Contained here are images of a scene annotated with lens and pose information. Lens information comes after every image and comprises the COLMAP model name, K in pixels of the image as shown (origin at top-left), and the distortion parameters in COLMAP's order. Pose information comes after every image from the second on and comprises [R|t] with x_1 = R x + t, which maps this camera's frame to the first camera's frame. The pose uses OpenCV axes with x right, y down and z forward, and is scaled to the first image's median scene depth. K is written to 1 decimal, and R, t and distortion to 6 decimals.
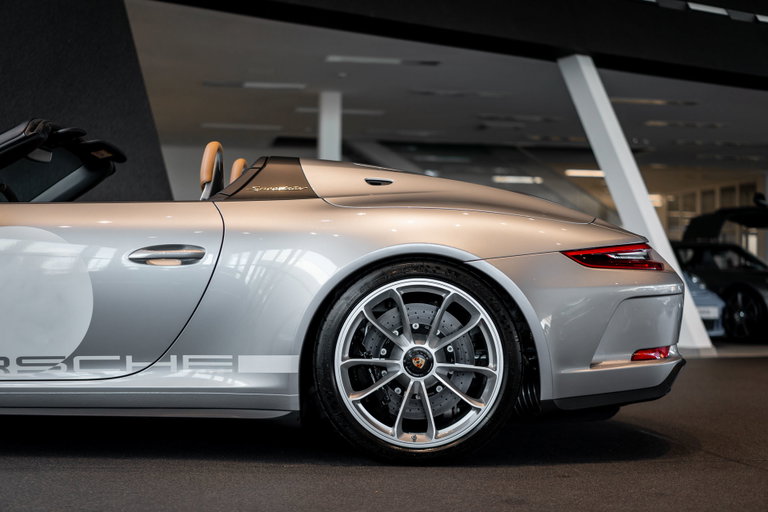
lens RADIAL K [[1230.3, 0, 384.0], [0, 1230.3, 256.0], [0, 0, 1]] dist [-0.006854, -0.064000]
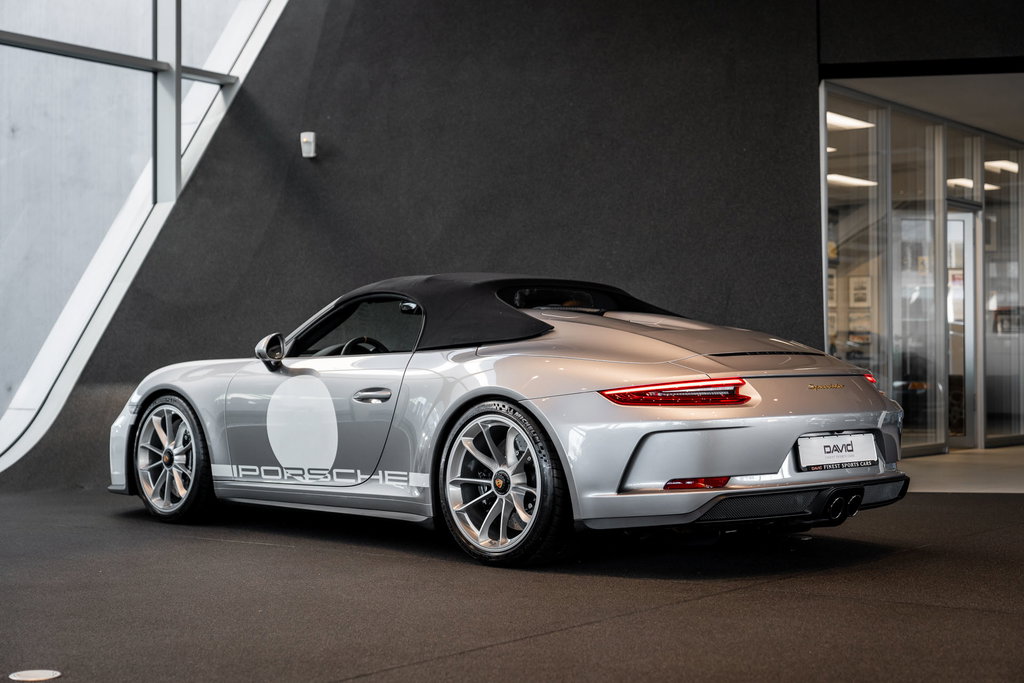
lens RADIAL K [[1589.4, 0, 512.0], [0, 1589.4, 341.5], [0, 0, 1]] dist [-0.143057, 0.049074]
pose [[0.700771, -0.026486, -0.712894, 1.155054], [0.018725, 0.999649, -0.018733, -0.024069], [0.713140, -0.000221, 0.701021, -0.098237]]
